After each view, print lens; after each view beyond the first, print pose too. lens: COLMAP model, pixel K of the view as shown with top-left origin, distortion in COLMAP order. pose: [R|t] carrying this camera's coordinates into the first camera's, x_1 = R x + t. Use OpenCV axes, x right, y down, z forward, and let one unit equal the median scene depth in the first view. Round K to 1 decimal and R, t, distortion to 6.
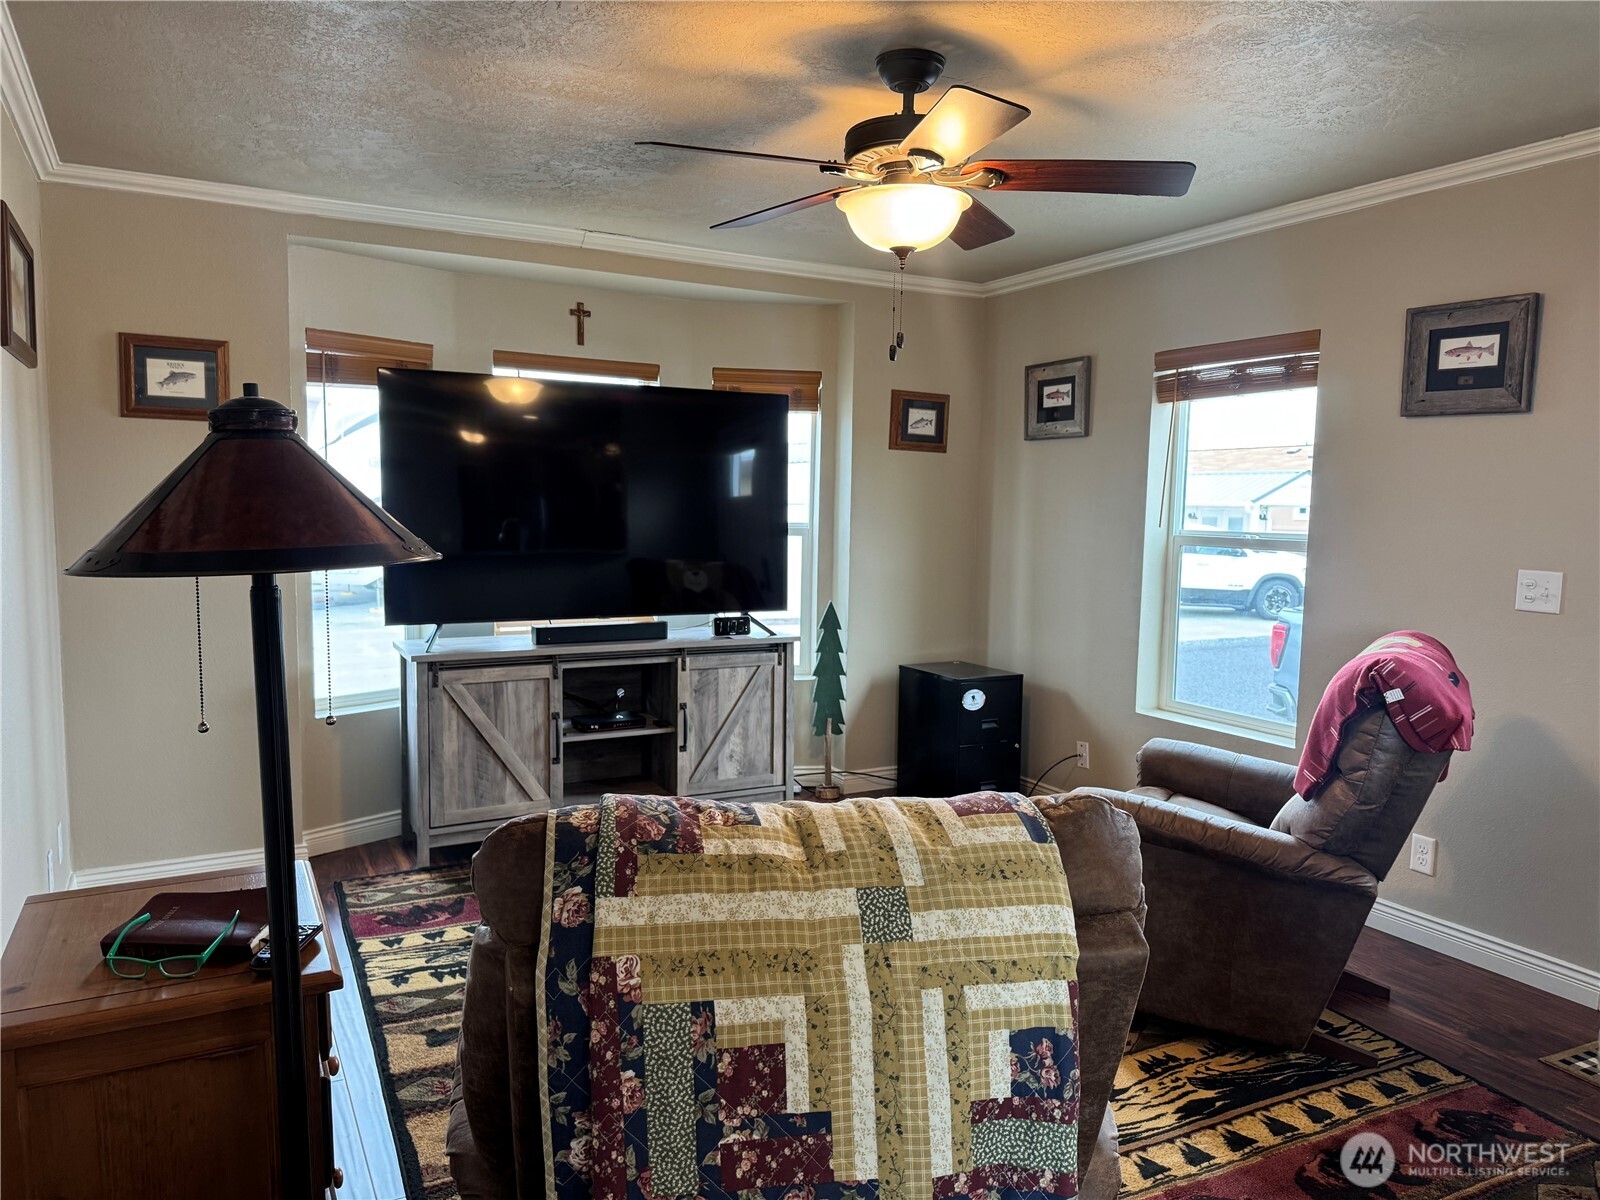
lens RADIAL K [[1115.3, 0, 809.5], [0, 1115.3, 608.1], [0, 0, 1]] dist [0.081919, -0.106423]
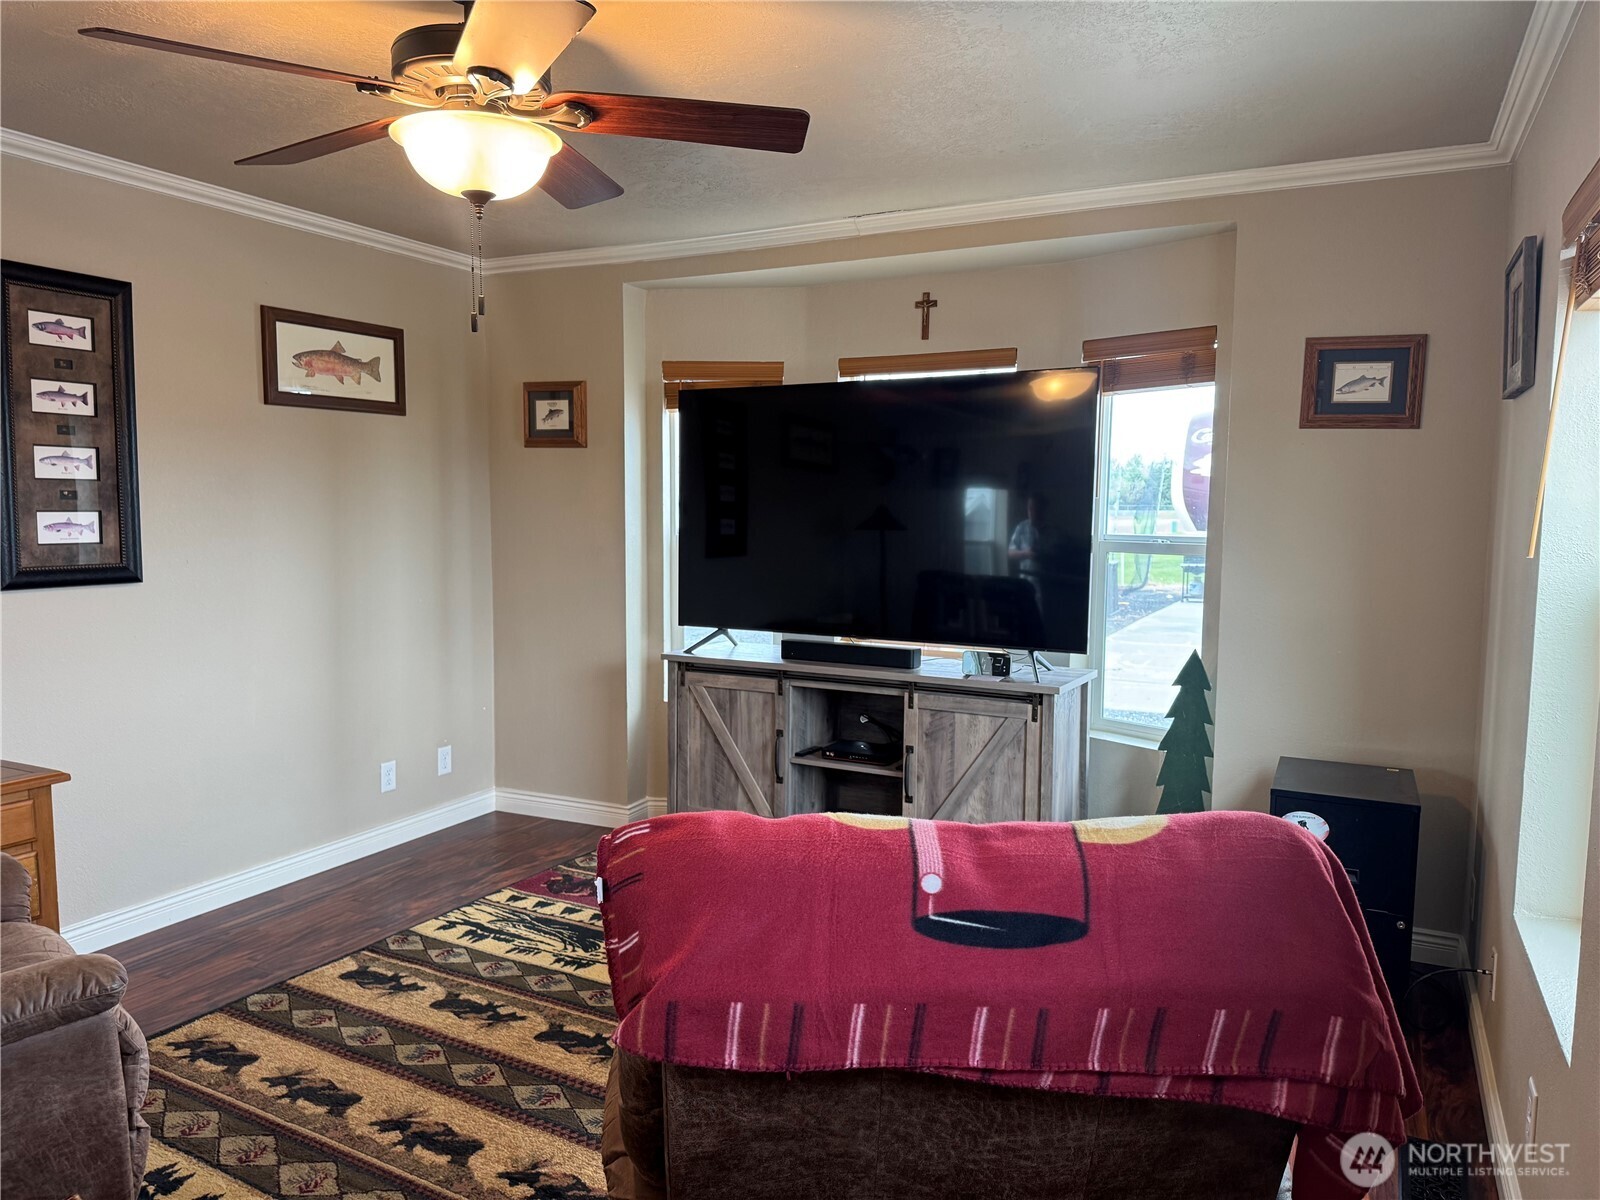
lens RADIAL K [[1115.3, 0, 807.5], [0, 1115.3, 599.3], [0, 0, 1]] dist [0.081919, -0.106423]
pose [[0.557728, 0.062204, -0.827690, 0.547140], [-0.078447, 0.996675, 0.022043, -0.039636], [0.826308, 0.052636, 0.560753, 0.456331]]
